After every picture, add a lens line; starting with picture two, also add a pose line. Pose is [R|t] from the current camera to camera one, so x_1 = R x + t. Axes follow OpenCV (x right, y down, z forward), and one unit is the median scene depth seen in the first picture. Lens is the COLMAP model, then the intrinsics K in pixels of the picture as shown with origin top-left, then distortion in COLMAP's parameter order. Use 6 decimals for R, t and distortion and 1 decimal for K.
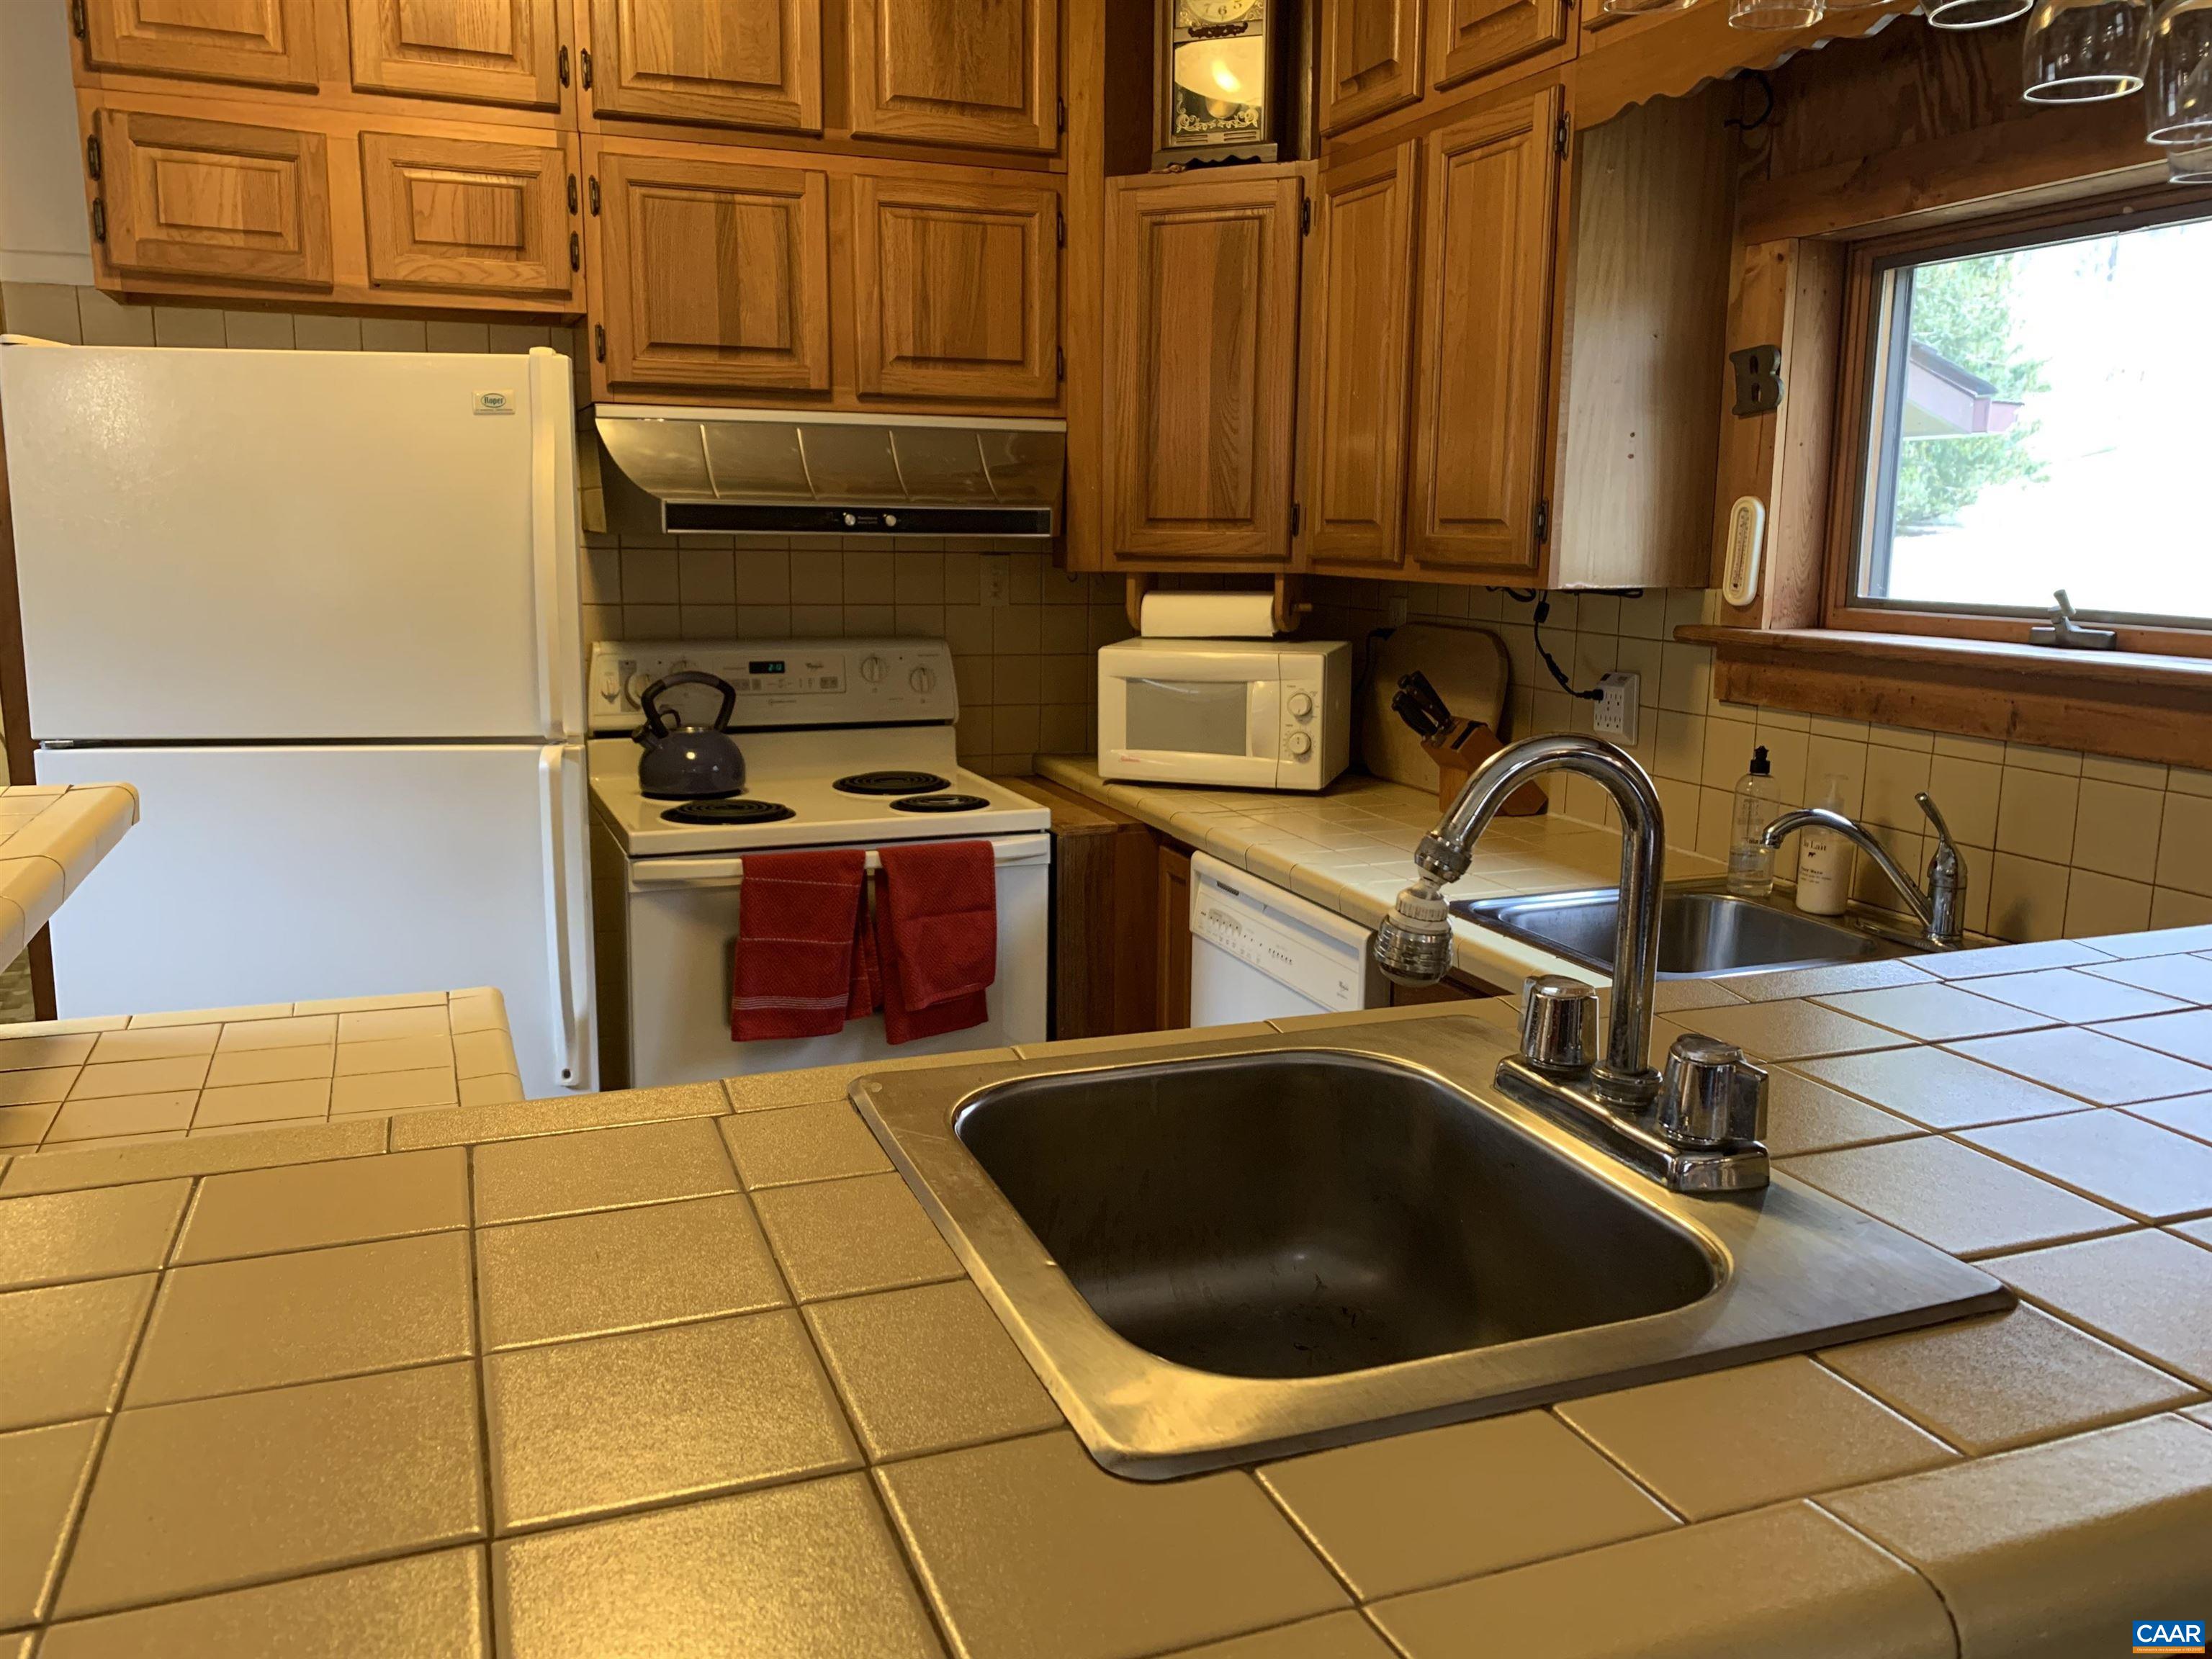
lens RADIAL K [[1677.6, 0, 1056.2], [0, 1677.6, 807.7], [0, 0, 1]] dist [0.050017, -0.066310]
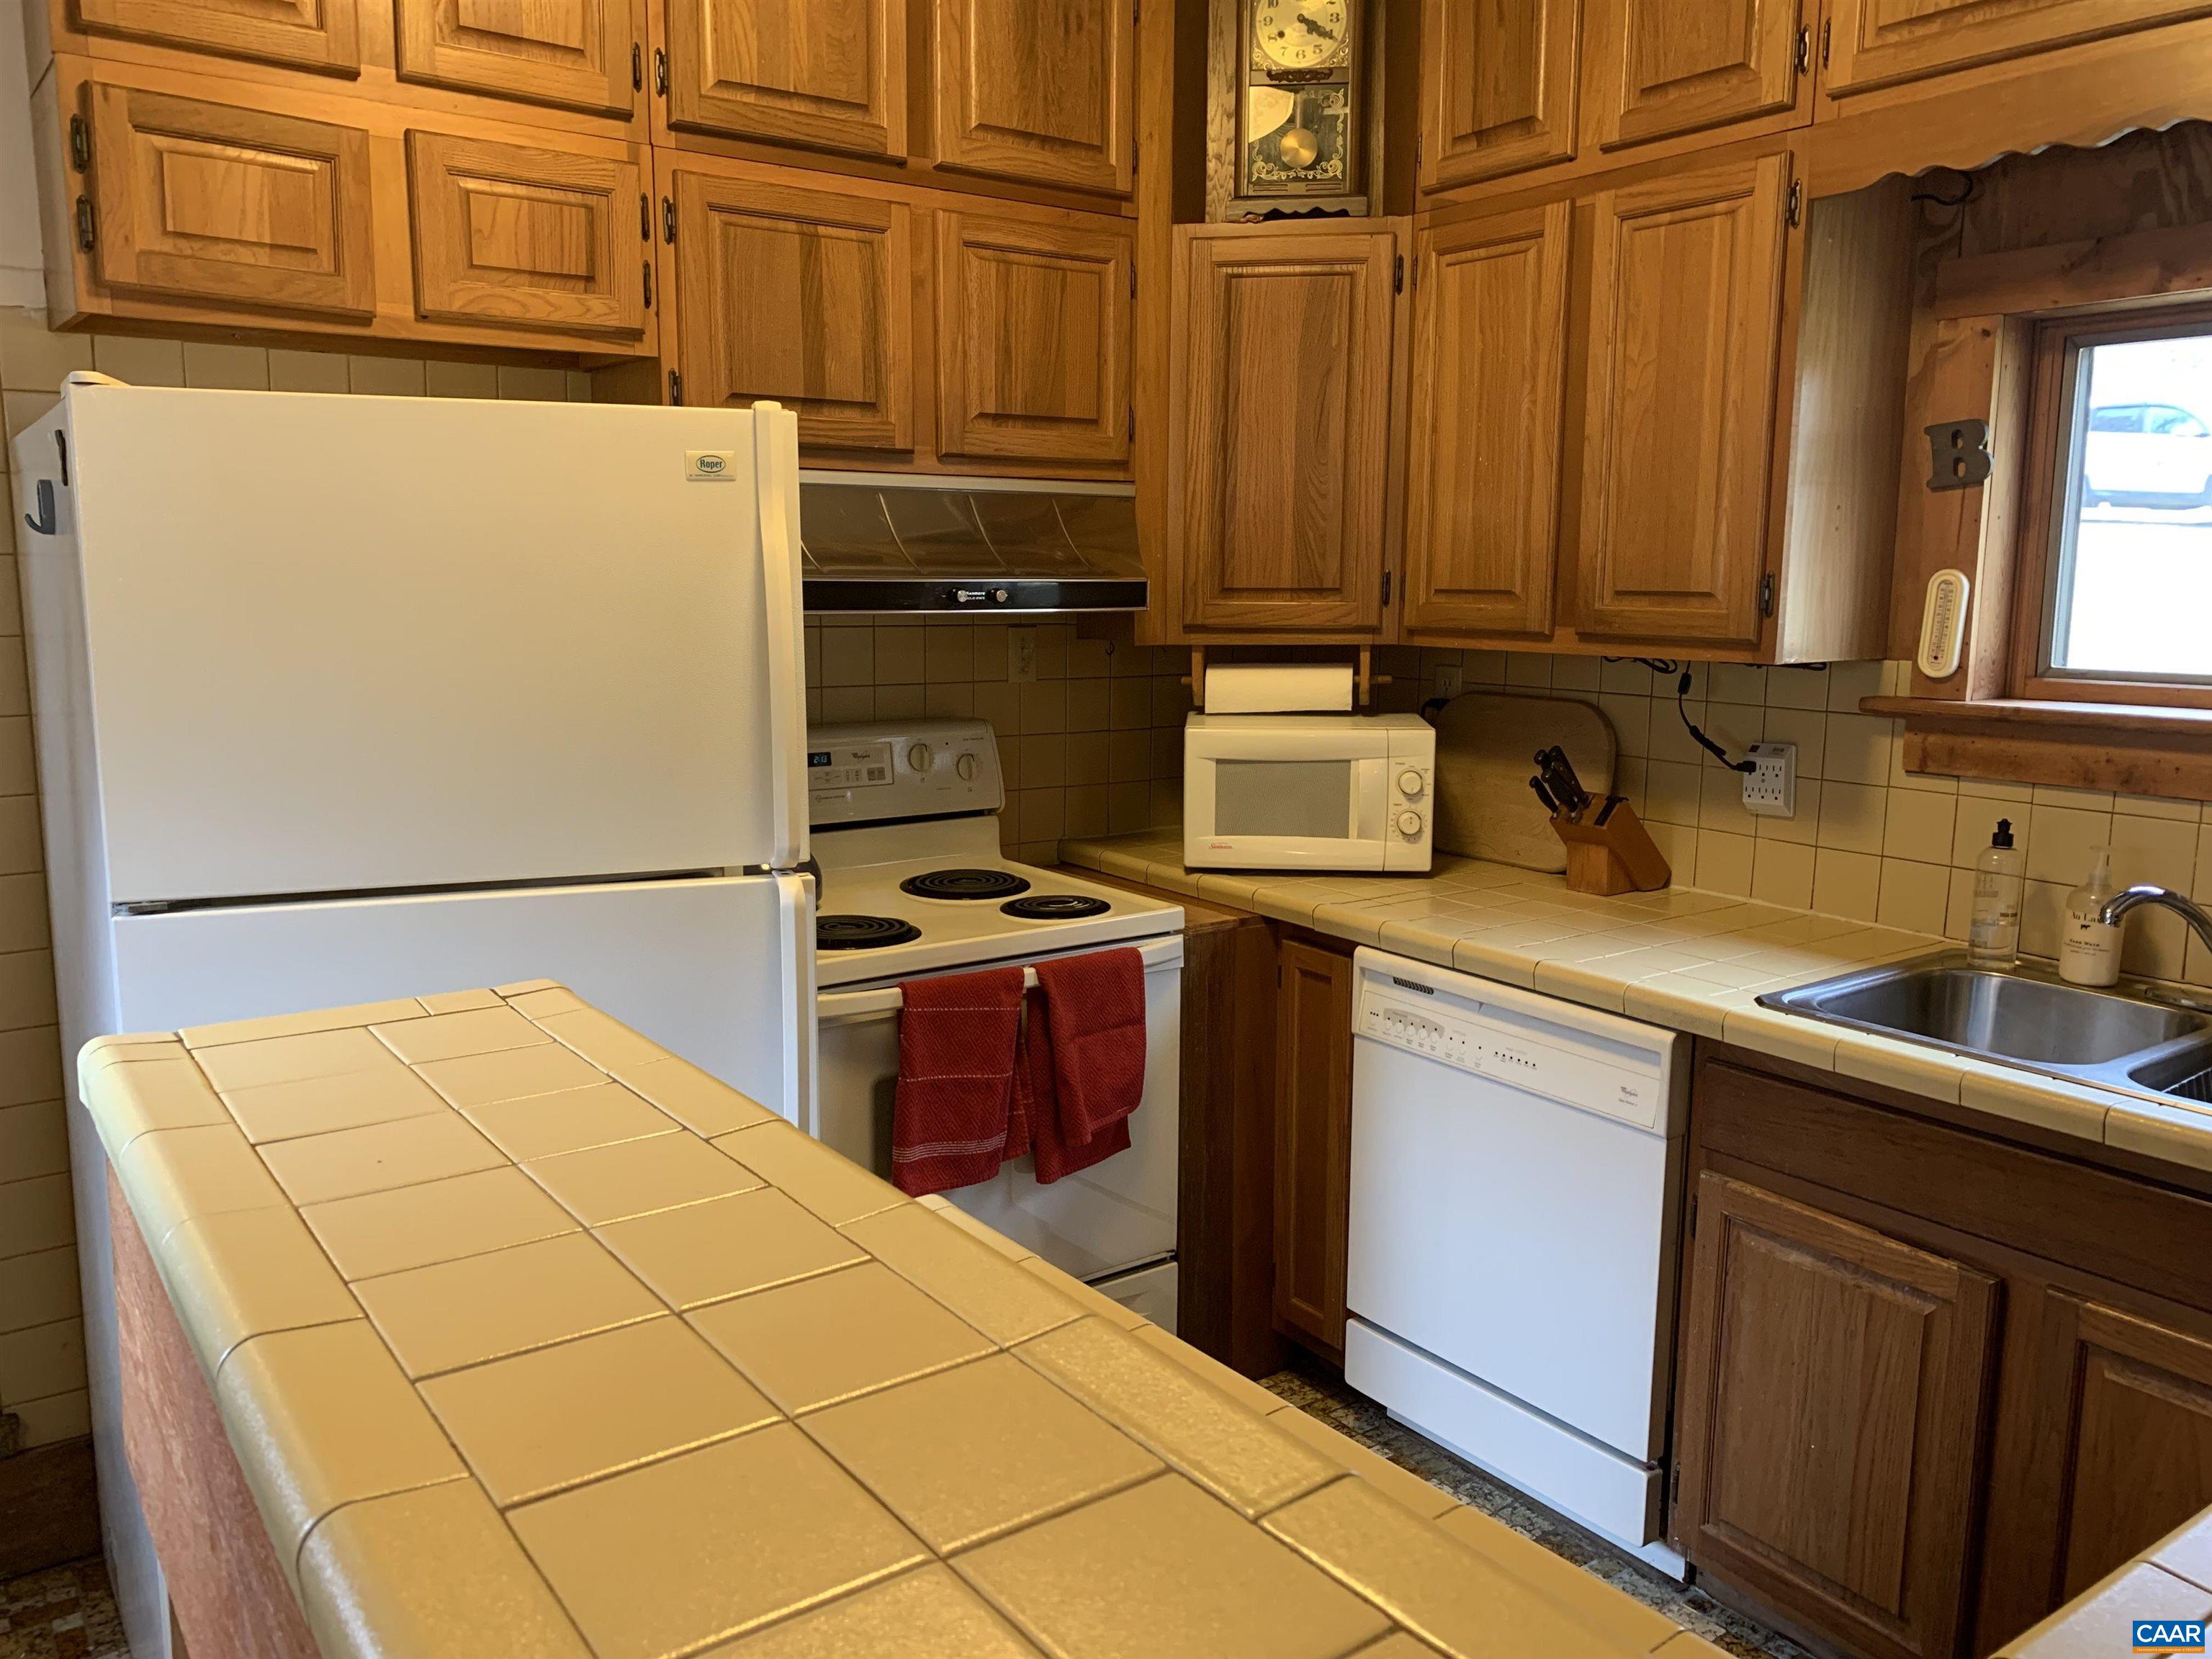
lens RADIAL K [[1677.6, 0, 1097.9], [0, 1677.6, 826.6], [0, 0, 1]] dist [0.050017, -0.066310]
pose [[0.970279, -0.041212, 0.238456, -0.283398], [0.045437, 0.998892, -0.012248, -0.036637], [-0.237687, 0.022719, 0.971076, 0.129382]]
